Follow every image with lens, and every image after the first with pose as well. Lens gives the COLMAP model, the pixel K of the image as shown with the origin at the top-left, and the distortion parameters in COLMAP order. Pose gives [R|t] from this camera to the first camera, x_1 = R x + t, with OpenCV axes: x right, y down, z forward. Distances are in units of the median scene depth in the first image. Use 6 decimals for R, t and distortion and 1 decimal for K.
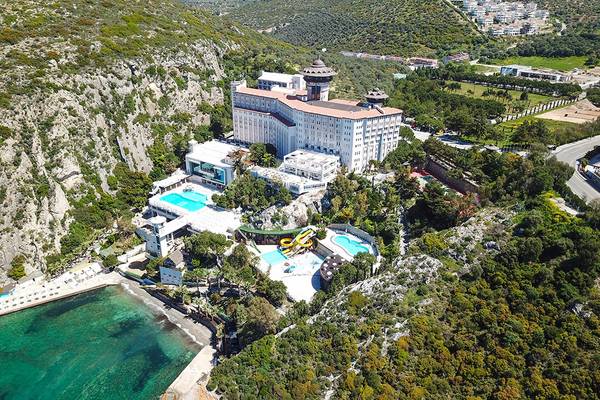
lens RADIAL K [[444.3, 0, 300.0], [0, 444.3, 200.0], [0, 0, 1]] dist [0.001662, -0.001056]
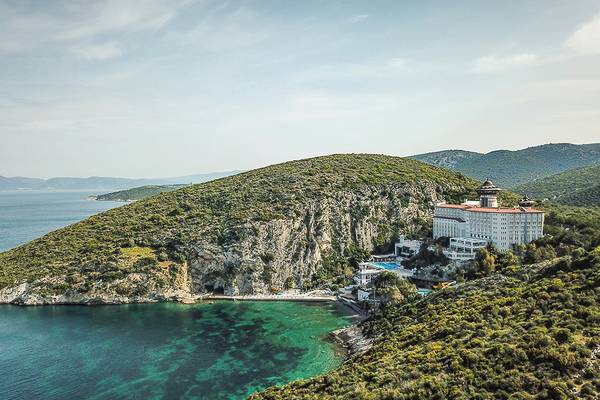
lens RADIAL K [[444.3, 0, 300.0], [0, 444.3, 200.0], [0, 0, 1]] dist [0.001662, -0.001056]
pose [[0.819735, -0.005547, -0.572716, 0.381538], [-0.204672, 0.931088, -0.301968, 0.316120], [0.534924, 0.364753, 0.762110, -0.422336]]
